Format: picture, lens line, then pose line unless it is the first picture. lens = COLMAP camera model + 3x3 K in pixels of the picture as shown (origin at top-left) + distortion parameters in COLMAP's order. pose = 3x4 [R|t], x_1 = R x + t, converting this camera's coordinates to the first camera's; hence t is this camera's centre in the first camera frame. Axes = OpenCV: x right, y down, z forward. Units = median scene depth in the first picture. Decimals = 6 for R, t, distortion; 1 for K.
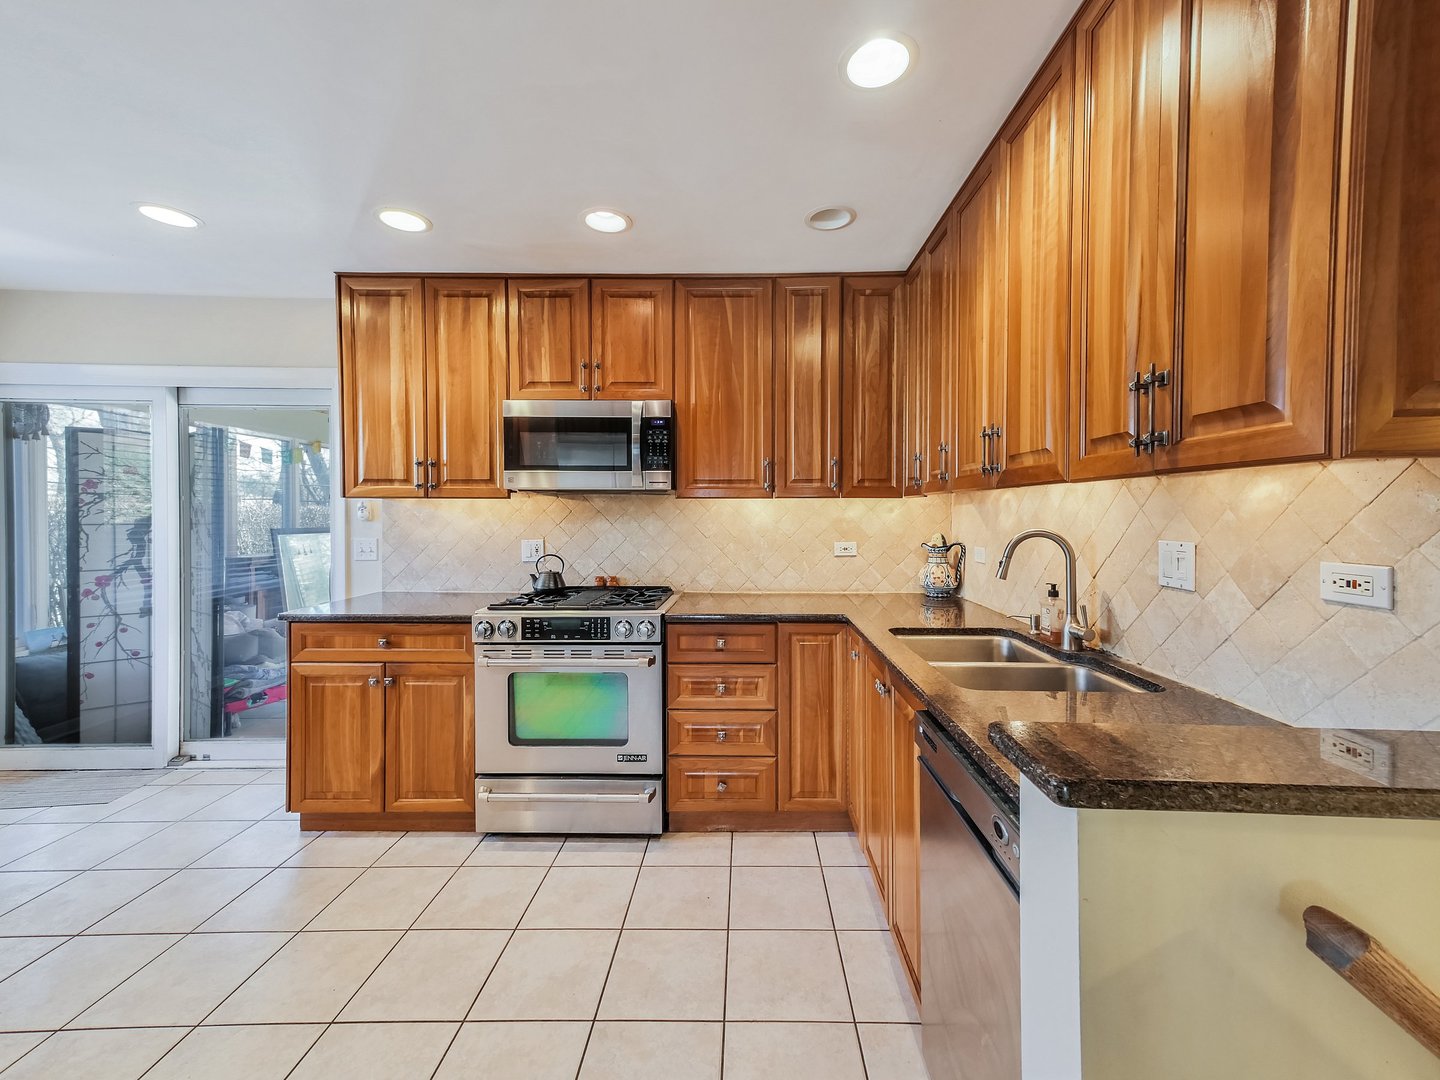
lens RADIAL K [[599.2, 0, 726.6], [0, 599.2, 523.5], [0, 0, 1]] dist [0.018543, 0.000266]
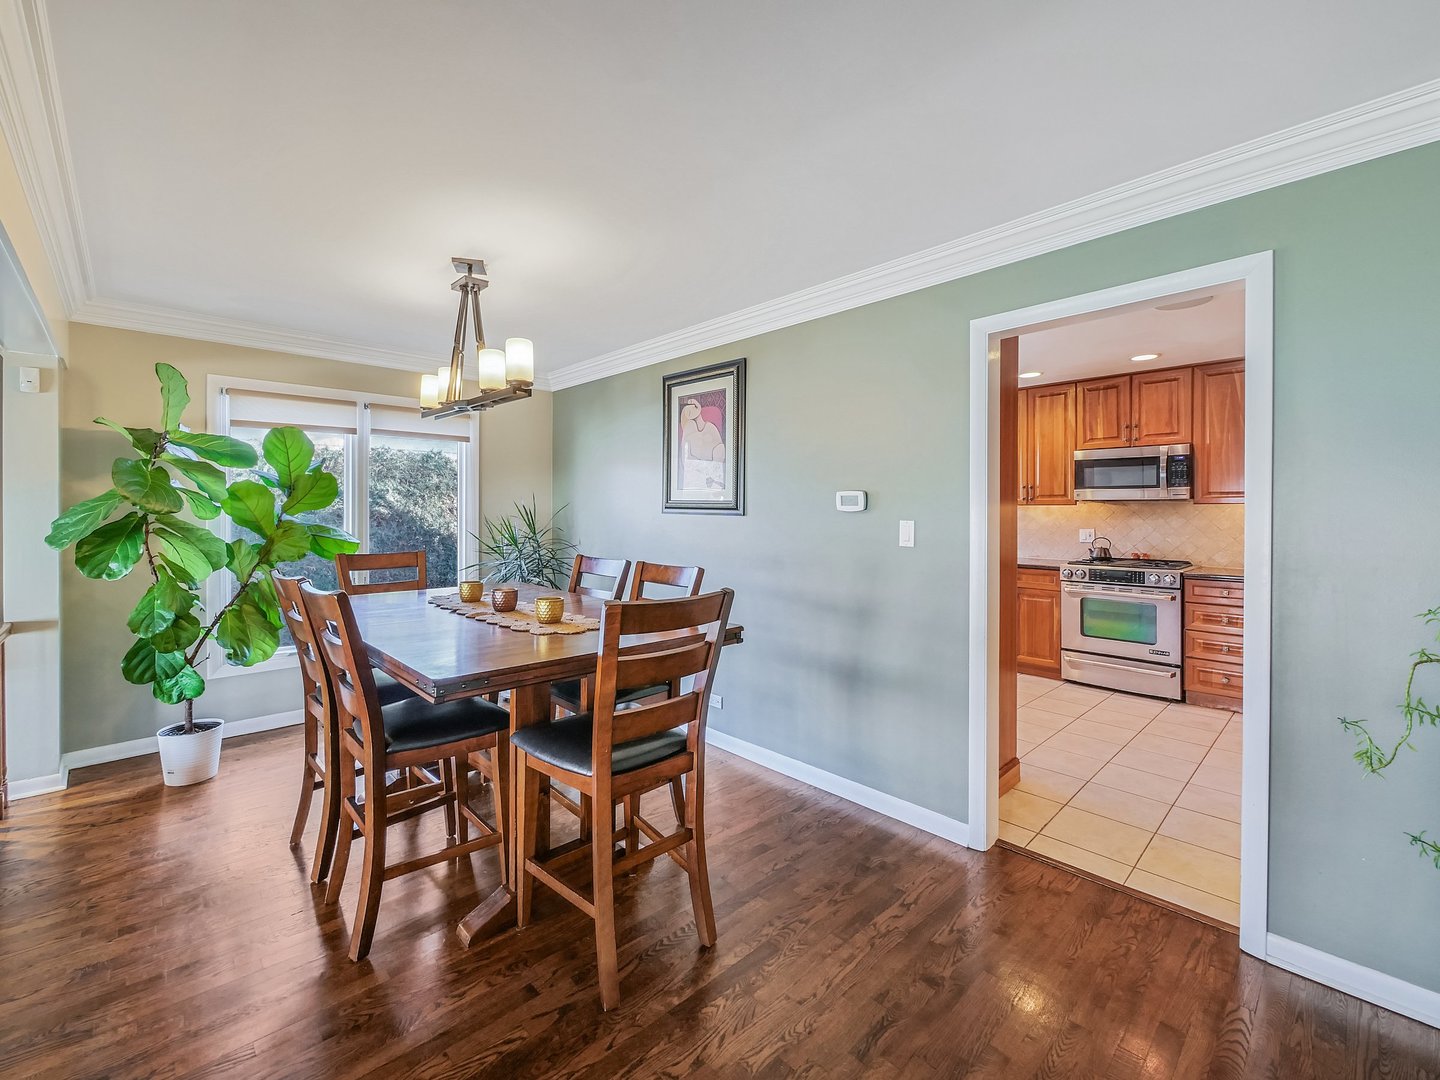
lens RADIAL K [[601.8, 0, 727.1], [0, 601.8, 516.4], [0, 0, 1]] dist [-0.002469, -0.000243]
pose [[0.713666, 0.004166, -0.700474, 0.151076], [-0.010031, 0.999941, -0.004274, 0.009848], [0.700415, 0.010077, 0.713665, -1.016629]]
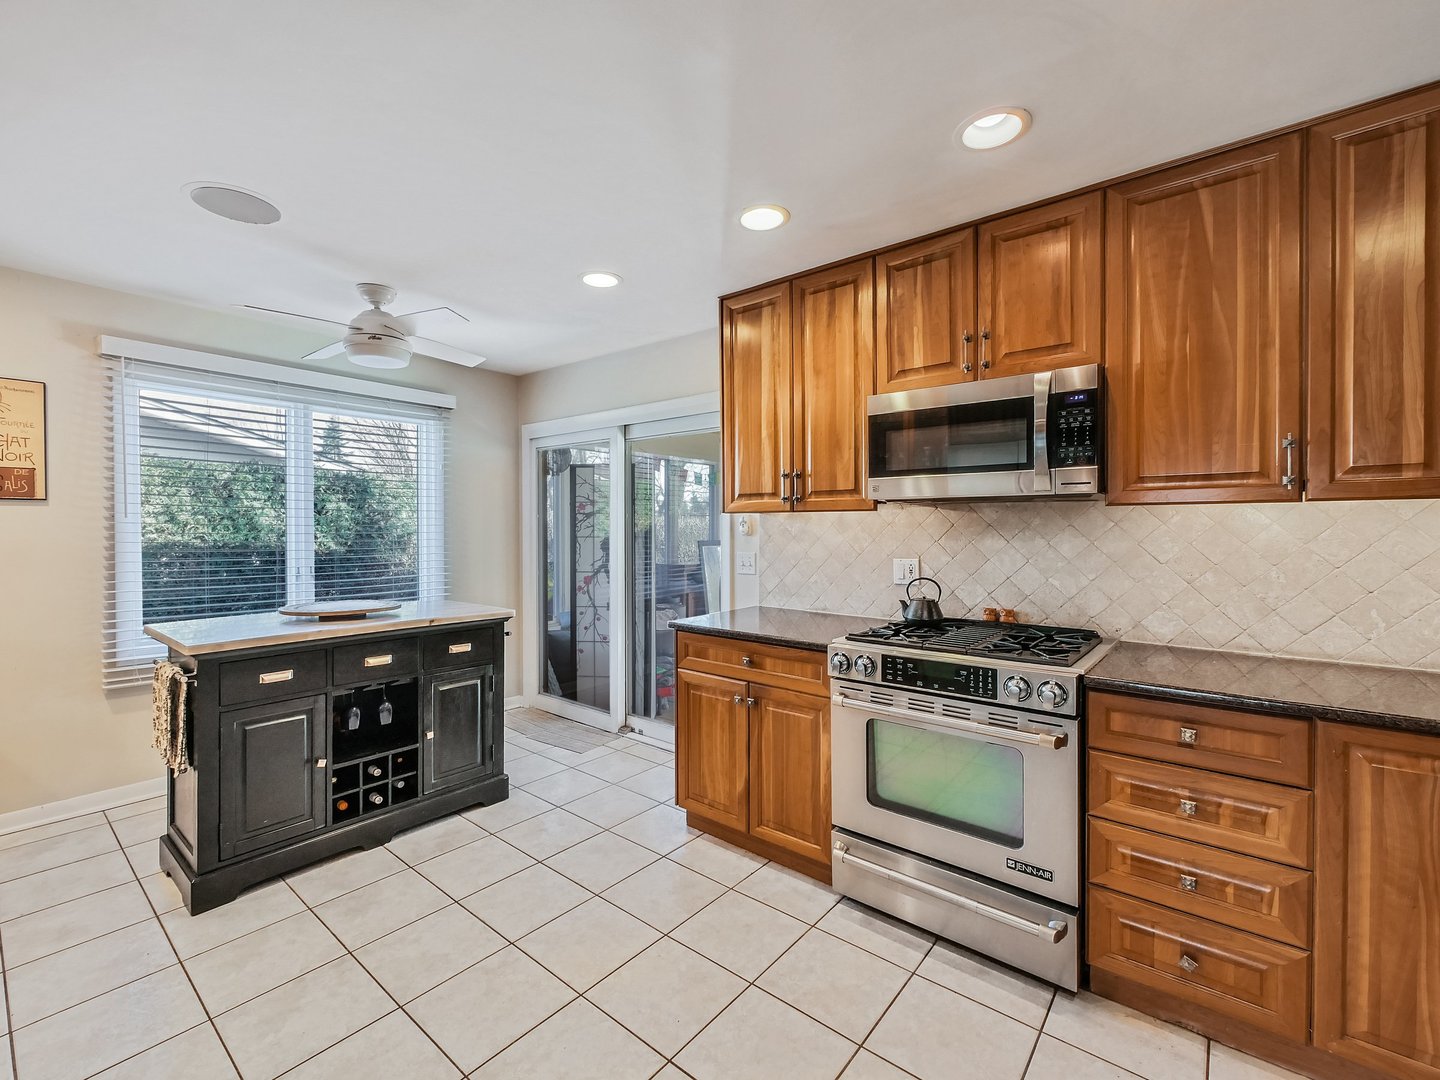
lens RADIAL K [[614.8, 0, 702.2], [0, 614.8, 534.5], [0, 0, 1]] dist [-0.002703, 0.000006]
pose [[0.779258, 0.004382, -0.626688, -0.003898], [-0.006505, 0.999978, -0.001096, -0.005002], [0.626669, 0.004931, 0.779270, 0.163043]]
